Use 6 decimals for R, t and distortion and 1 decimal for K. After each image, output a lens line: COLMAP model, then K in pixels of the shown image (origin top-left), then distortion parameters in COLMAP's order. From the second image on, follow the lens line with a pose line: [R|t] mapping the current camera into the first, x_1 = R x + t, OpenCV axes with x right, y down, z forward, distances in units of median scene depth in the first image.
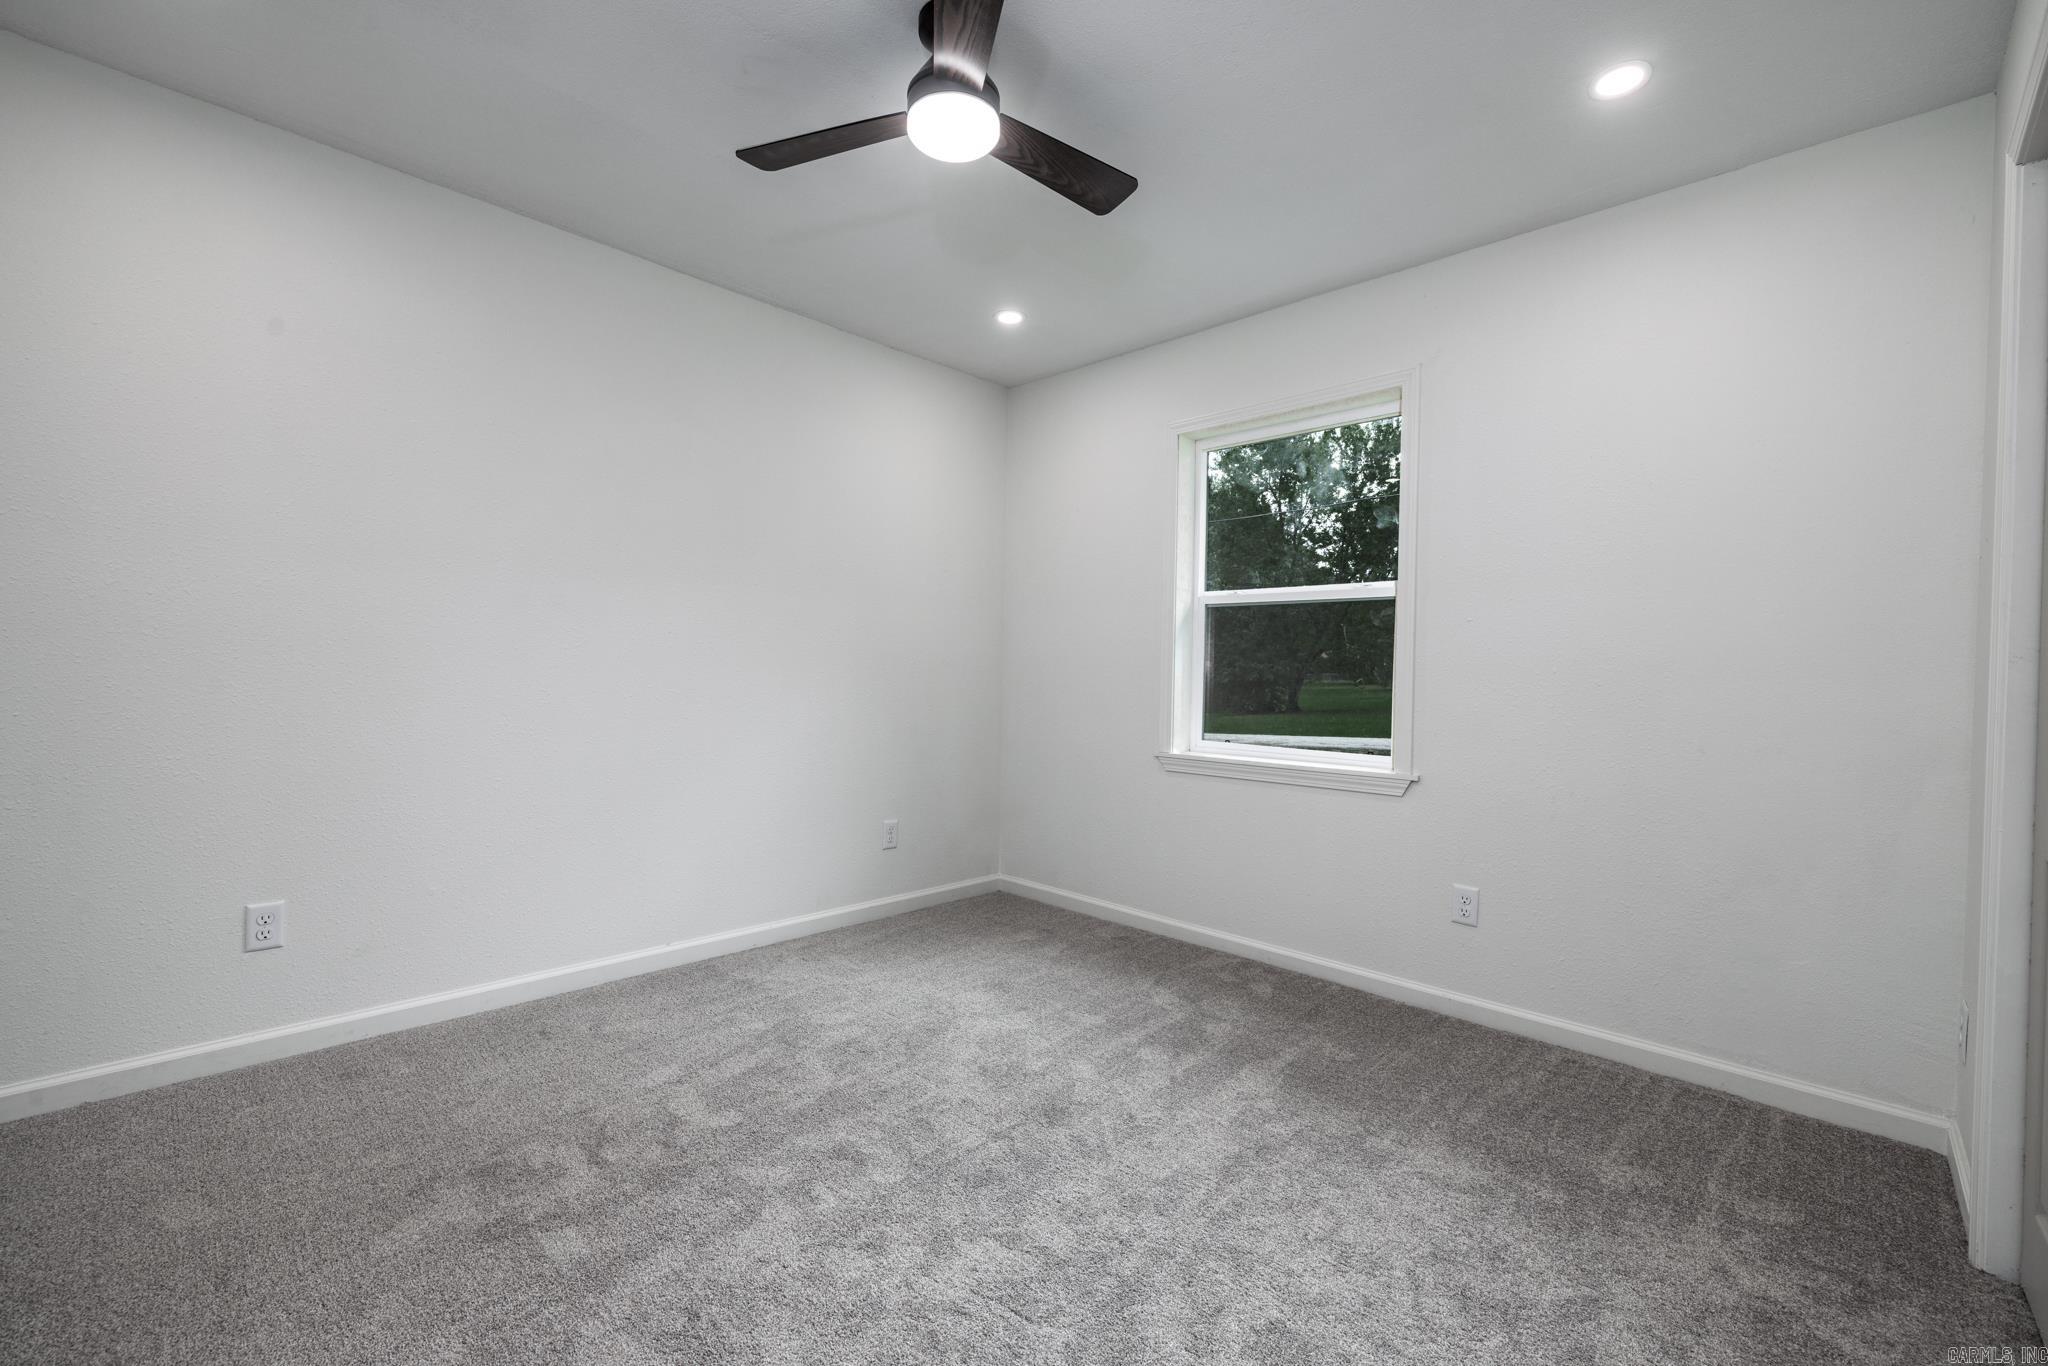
lens RADIAL K [[870.6, 0, 1024.0], [0, 870.6, 683.0], [0, 0, 1]] dist [0.003690, 0.000244]
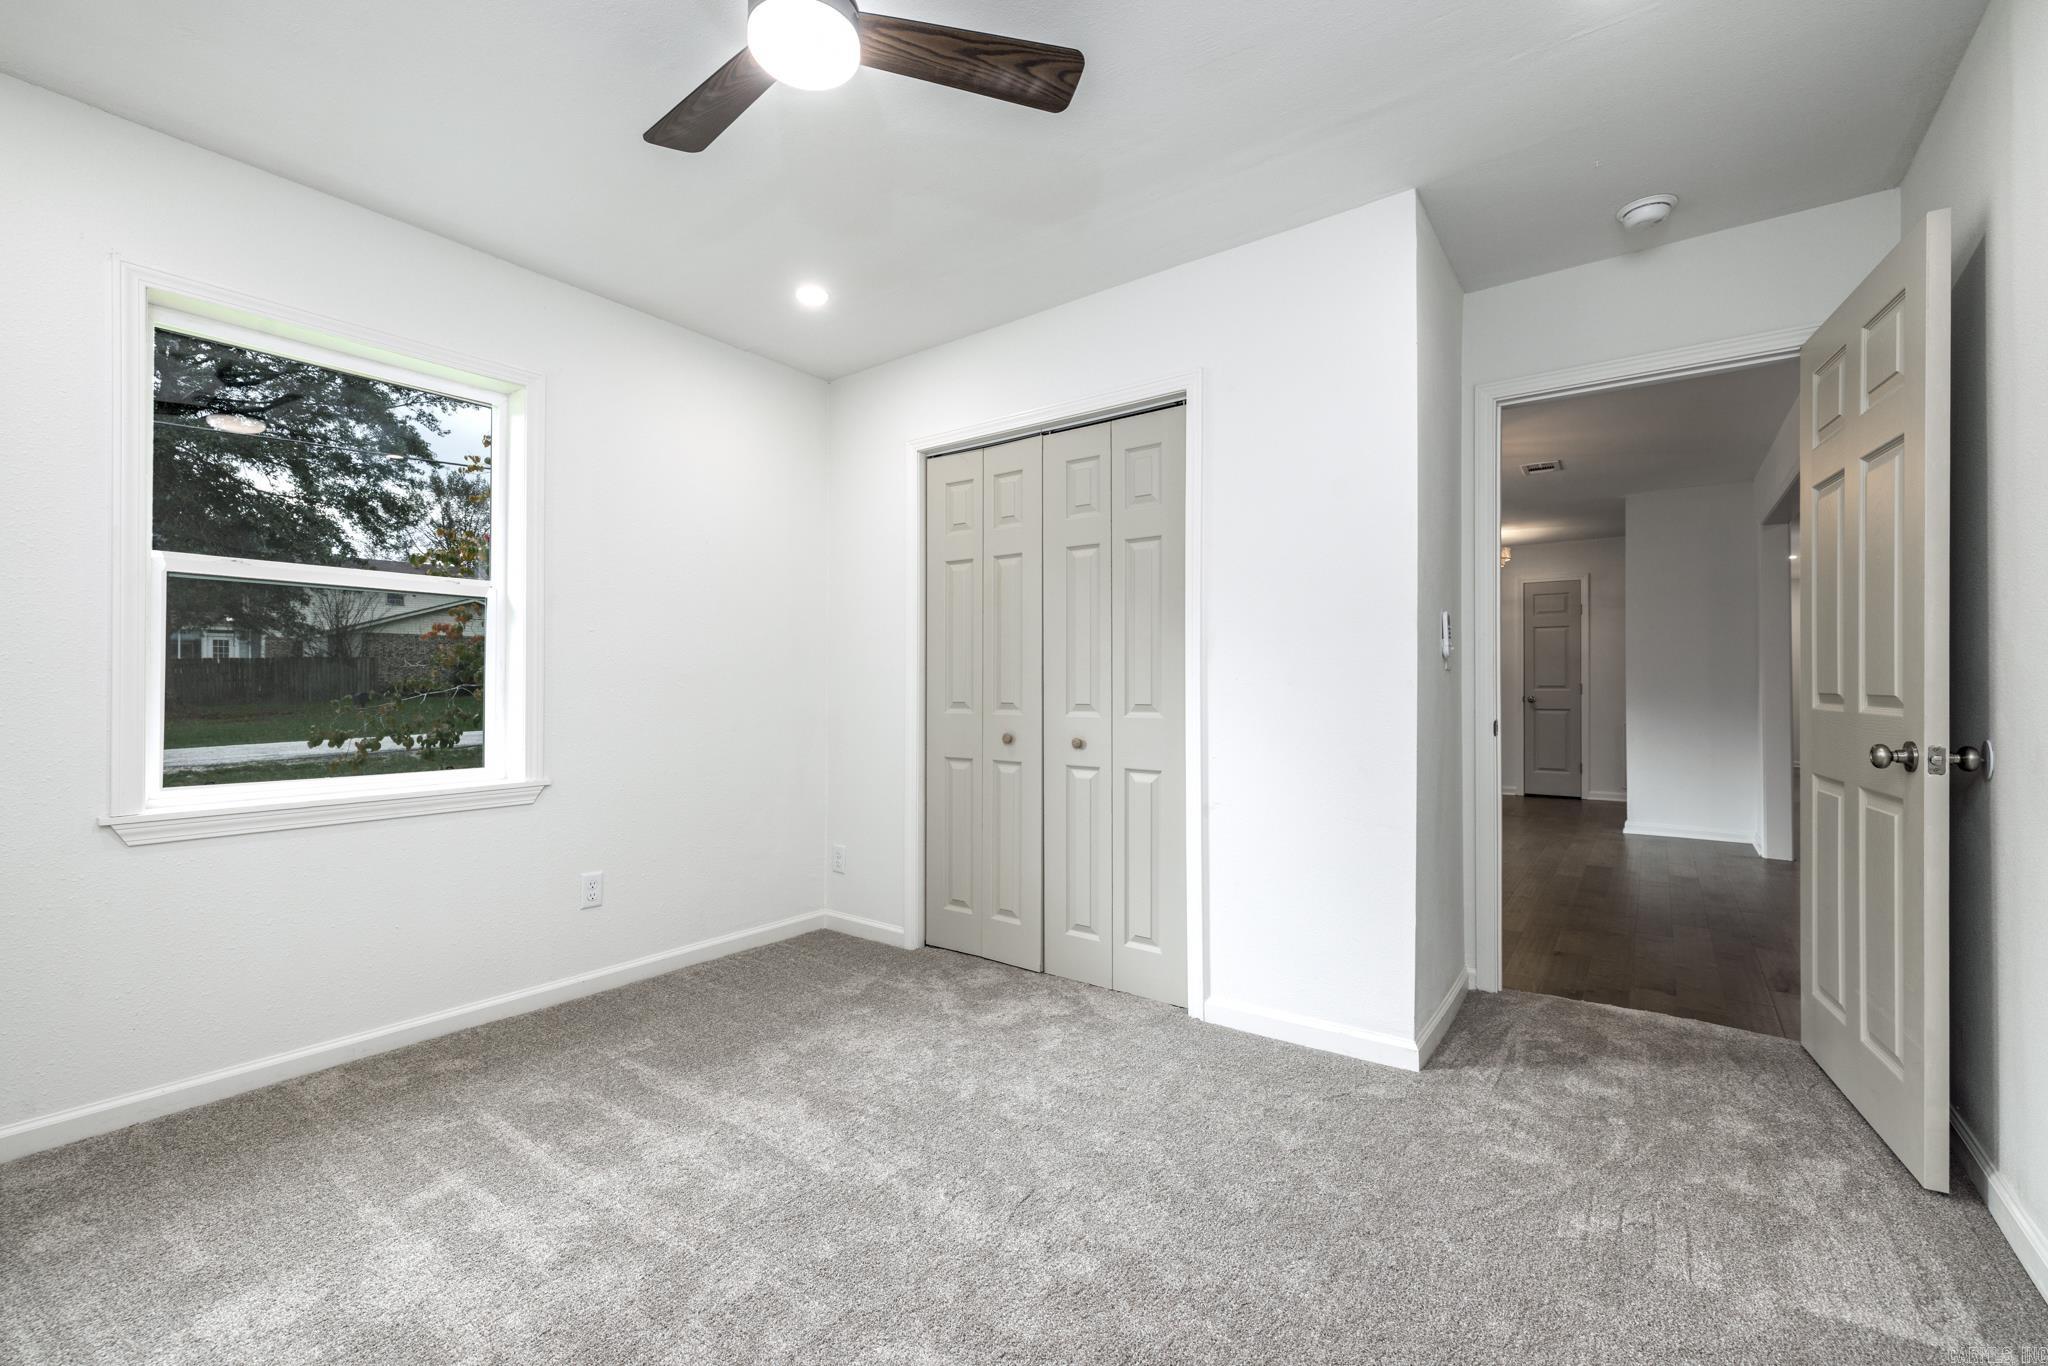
lens RADIAL K [[870.6, 0, 1024.0], [0, 870.6, 683.0], [0, 0, 1]] dist [0.003690, 0.000244]
pose [[-0.150765, -0.018272, 0.988401, -0.643339], [0.002972, 0.999816, 0.018937, -0.024258], [-0.988565, 0.005793, -0.150683, 0.614898]]
